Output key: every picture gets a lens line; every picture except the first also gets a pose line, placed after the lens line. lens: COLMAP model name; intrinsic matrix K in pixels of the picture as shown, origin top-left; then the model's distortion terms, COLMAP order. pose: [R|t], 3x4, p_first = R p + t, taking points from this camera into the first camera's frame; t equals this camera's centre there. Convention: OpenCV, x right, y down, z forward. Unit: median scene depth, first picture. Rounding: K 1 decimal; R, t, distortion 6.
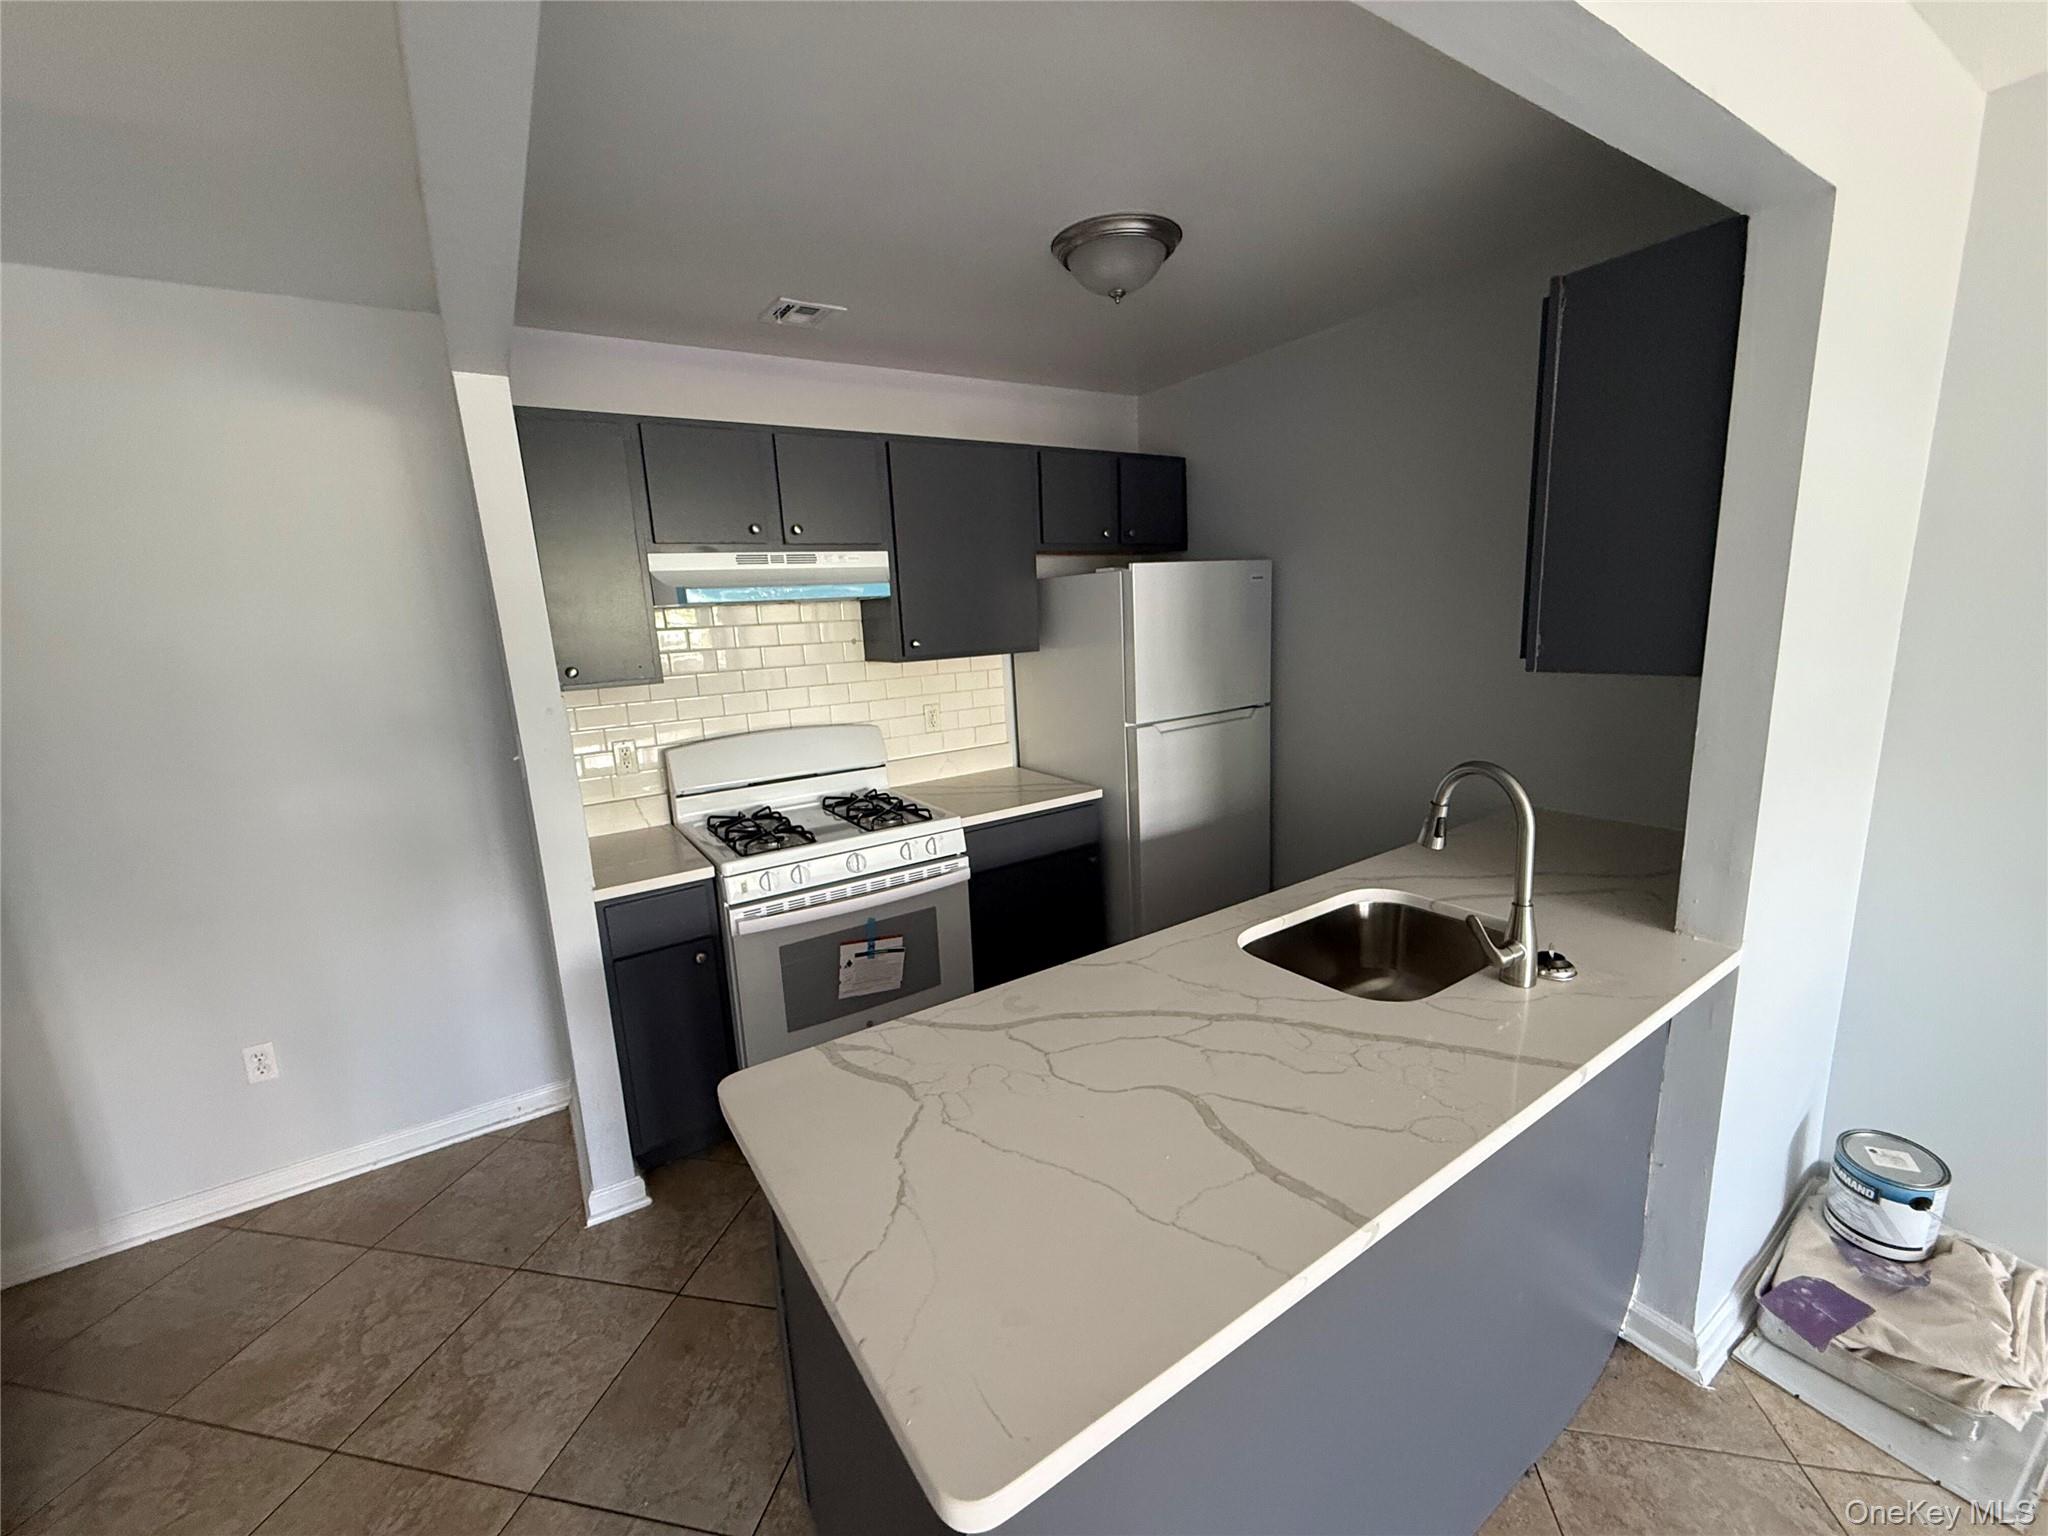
lens RADIAL K [[824.1, 0, 1028.6], [0, 824.1, 781.3], [0, 0, 1]] dist [-0.001330, -0.000350]
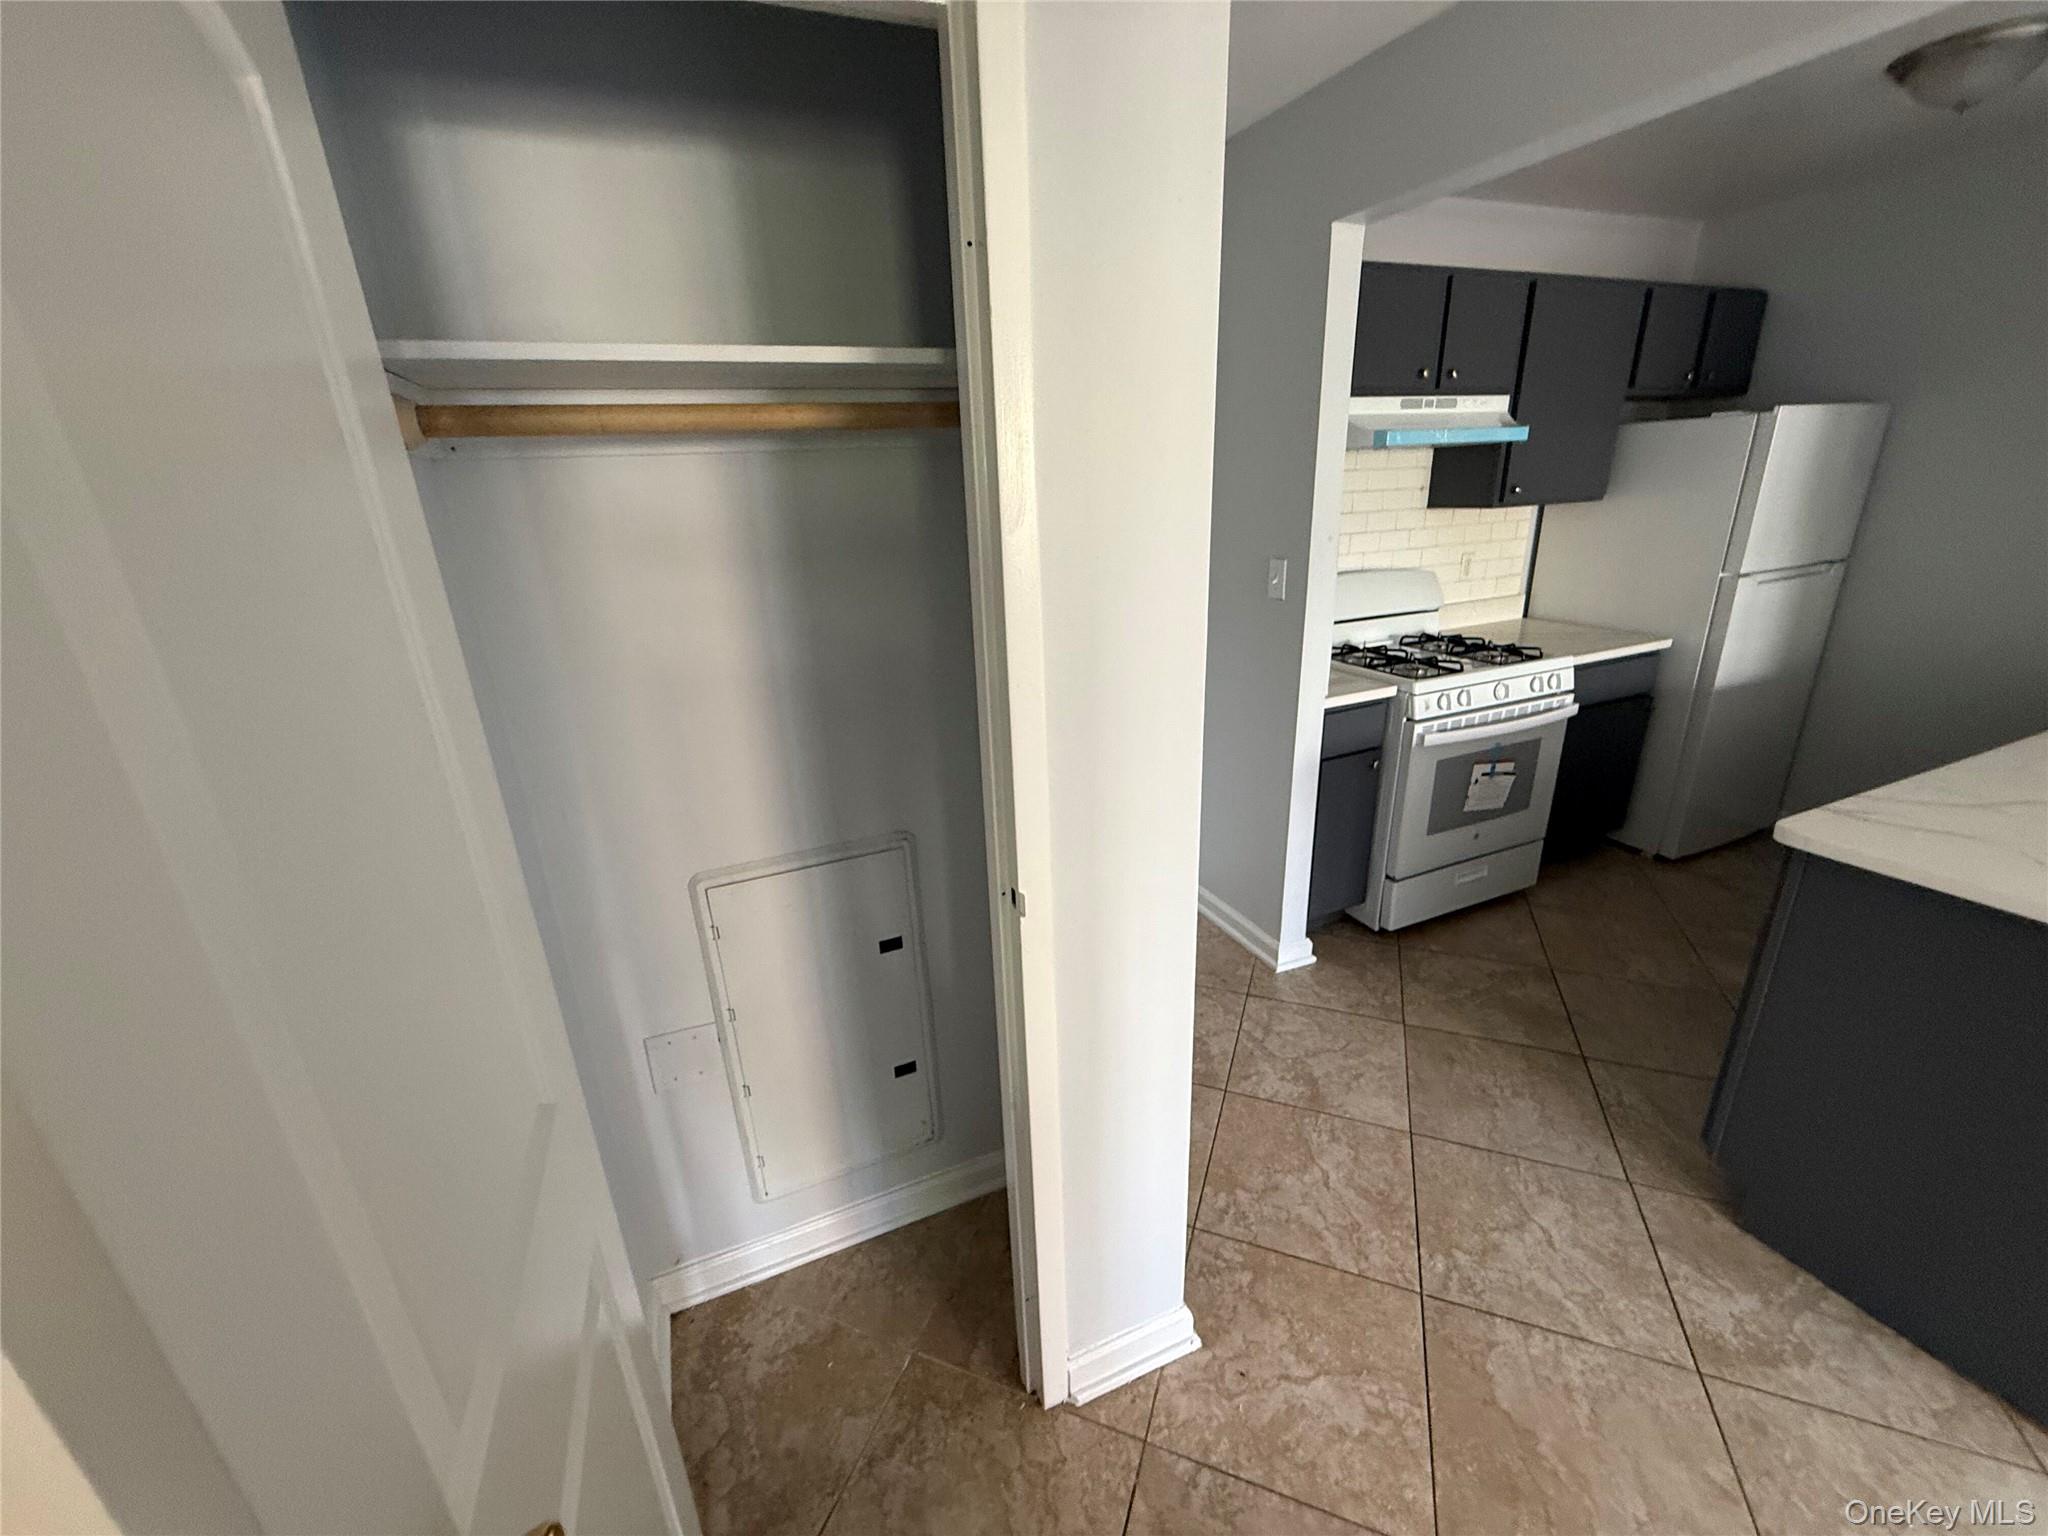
lens RADIAL K [[824.1, 0, 1028.6], [0, 824.1, 781.3], [0, 0, 1]] dist [-0.001330, -0.000350]
pose [[0.984272, 0.065985, -0.163875, -0.594669], [-0.040776, 0.987434, 0.152682, 0.069107], [0.171891, -0.143598, 0.974594, -0.191407]]
